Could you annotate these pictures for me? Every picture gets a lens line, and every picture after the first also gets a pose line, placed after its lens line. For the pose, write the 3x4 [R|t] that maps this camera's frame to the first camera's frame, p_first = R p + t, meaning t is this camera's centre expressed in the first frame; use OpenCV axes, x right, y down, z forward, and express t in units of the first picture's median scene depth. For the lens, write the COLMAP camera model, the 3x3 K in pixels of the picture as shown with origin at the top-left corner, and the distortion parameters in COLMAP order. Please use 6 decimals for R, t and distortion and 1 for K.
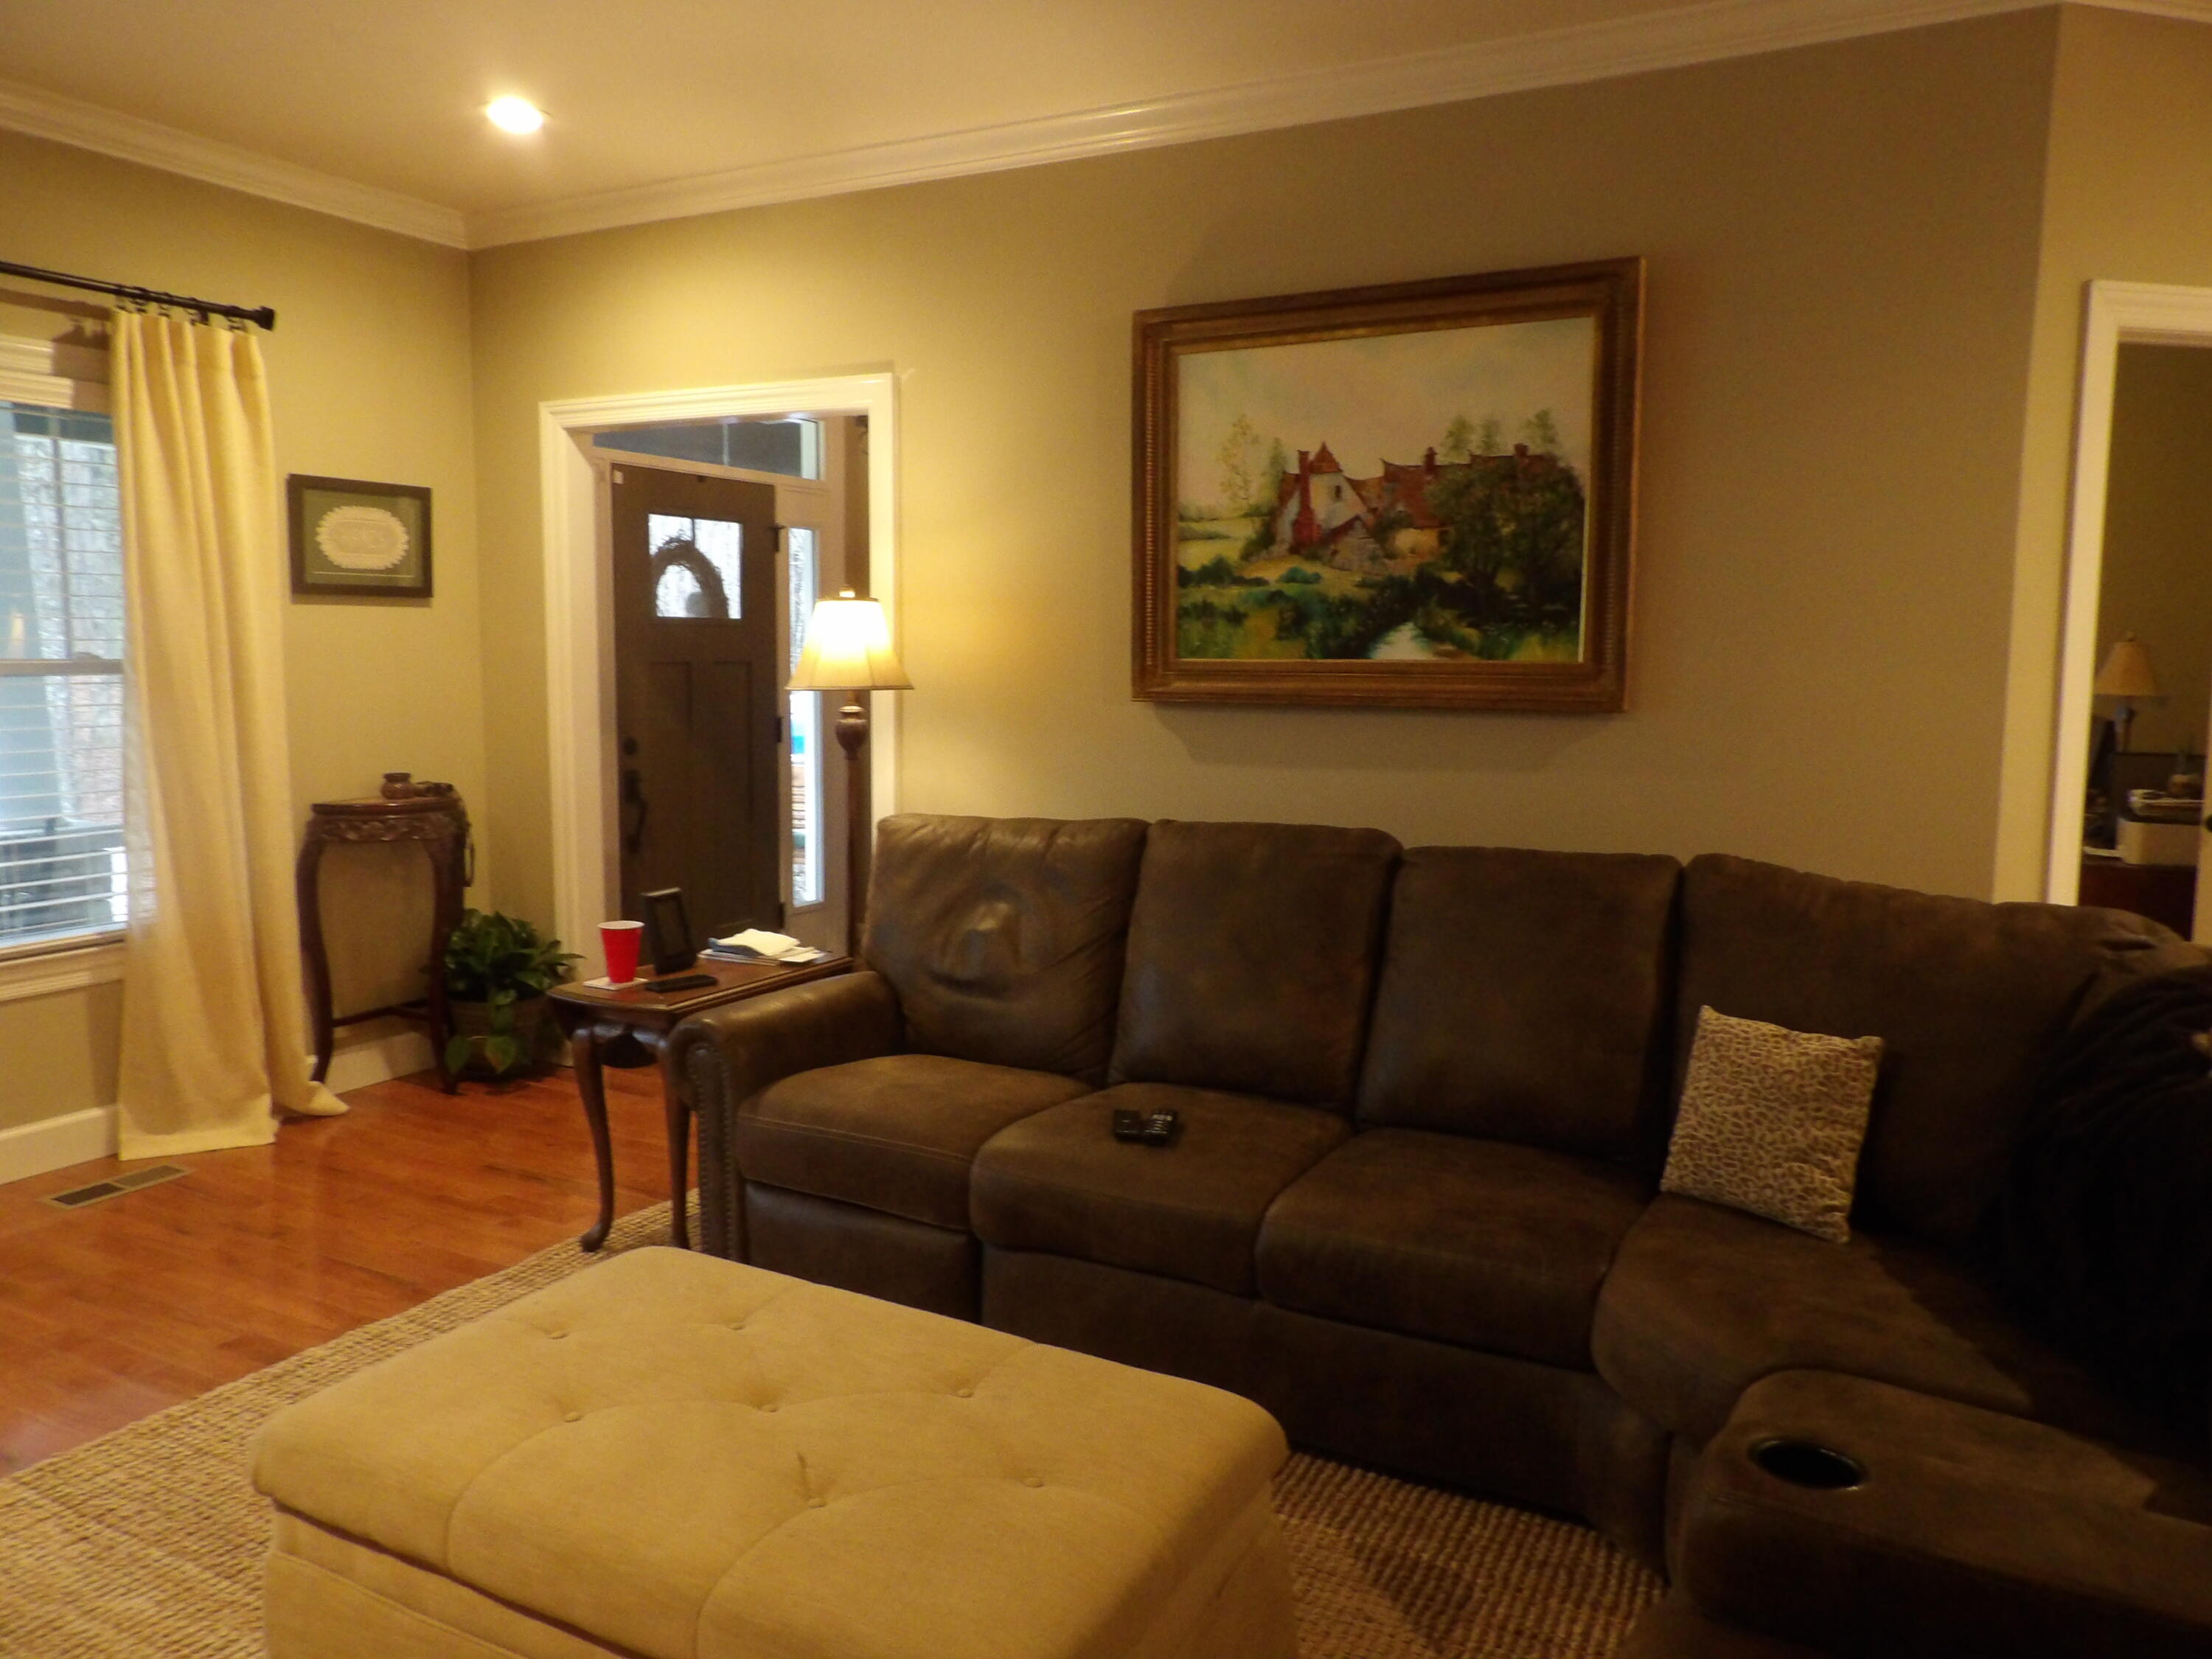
lens RADIAL K [[1593.1, 0, 1102.6], [0, 1593.1, 833.4], [0, 0, 1]] dist [-0.019139, 0.017962]
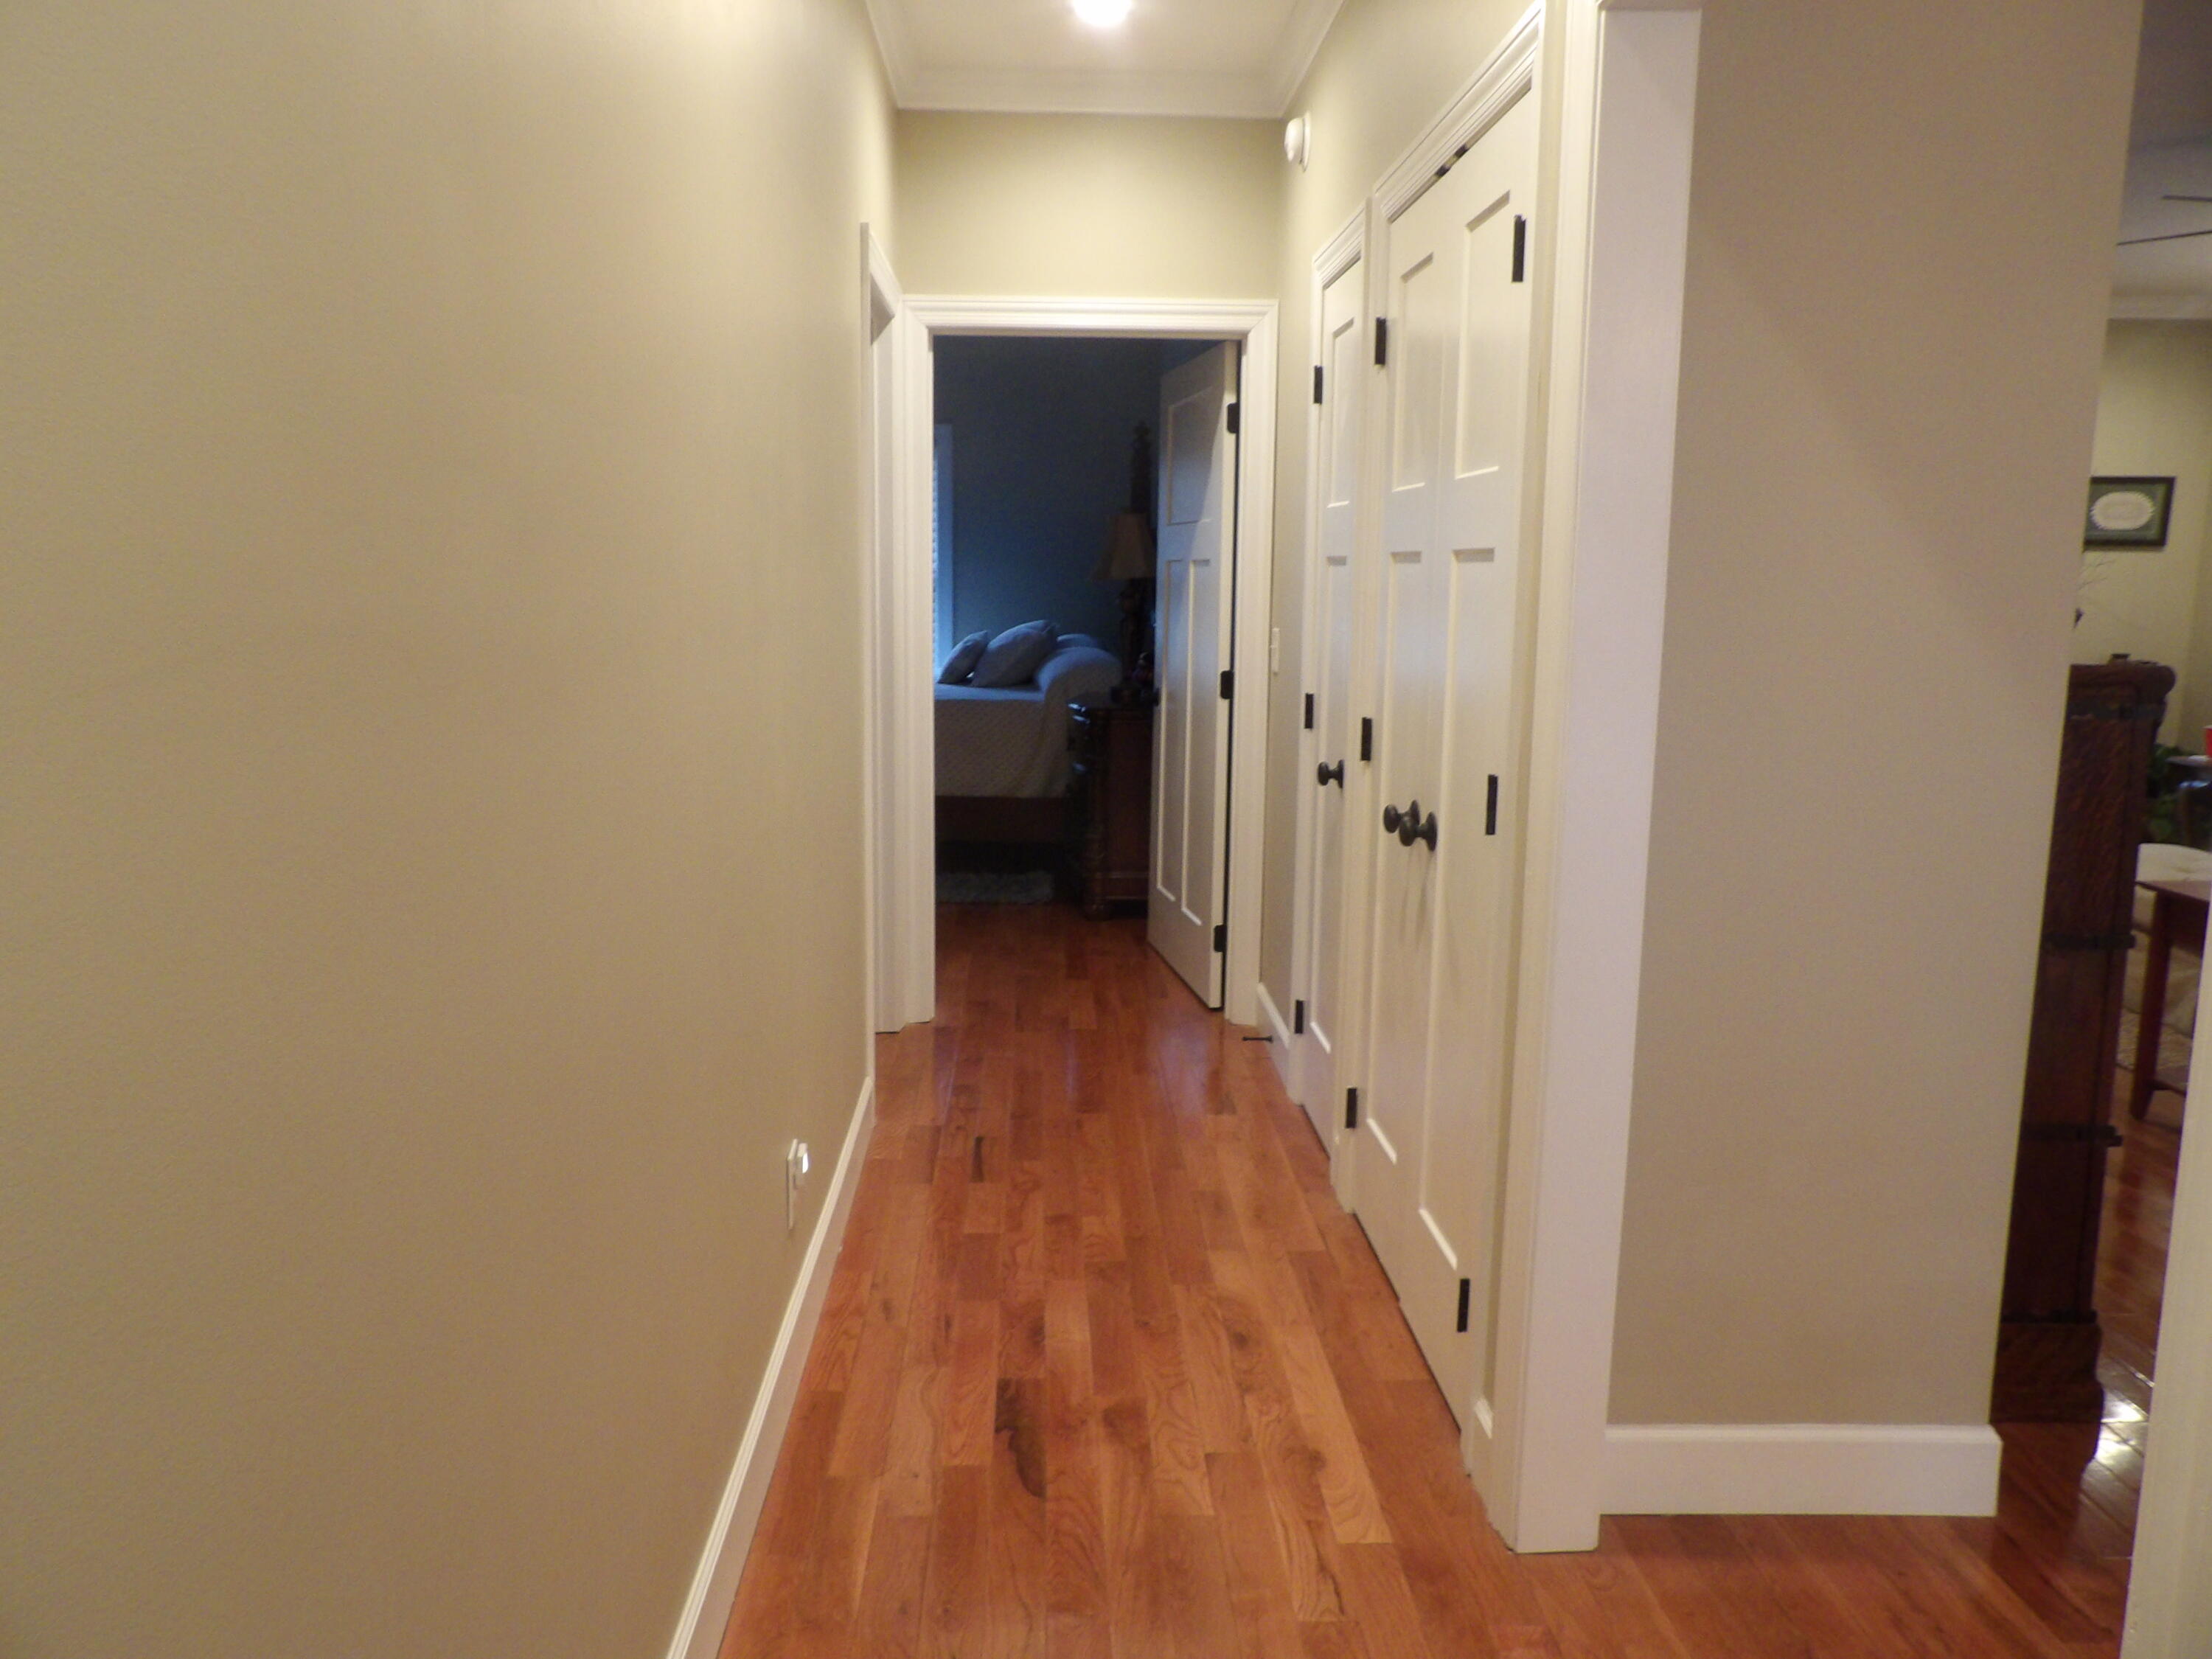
lens RADIAL K [[1593.1, 0, 1100.3], [0, 1593.1, 829.4], [0, 0, 1]] dist [-0.019139, 0.017962]
pose [[0.505031, 0.137397, -0.852095, 0.443045], [-0.111145, 0.989381, 0.093659, 0.105213], [0.855915, 0.047406, 0.514939, -0.738865]]
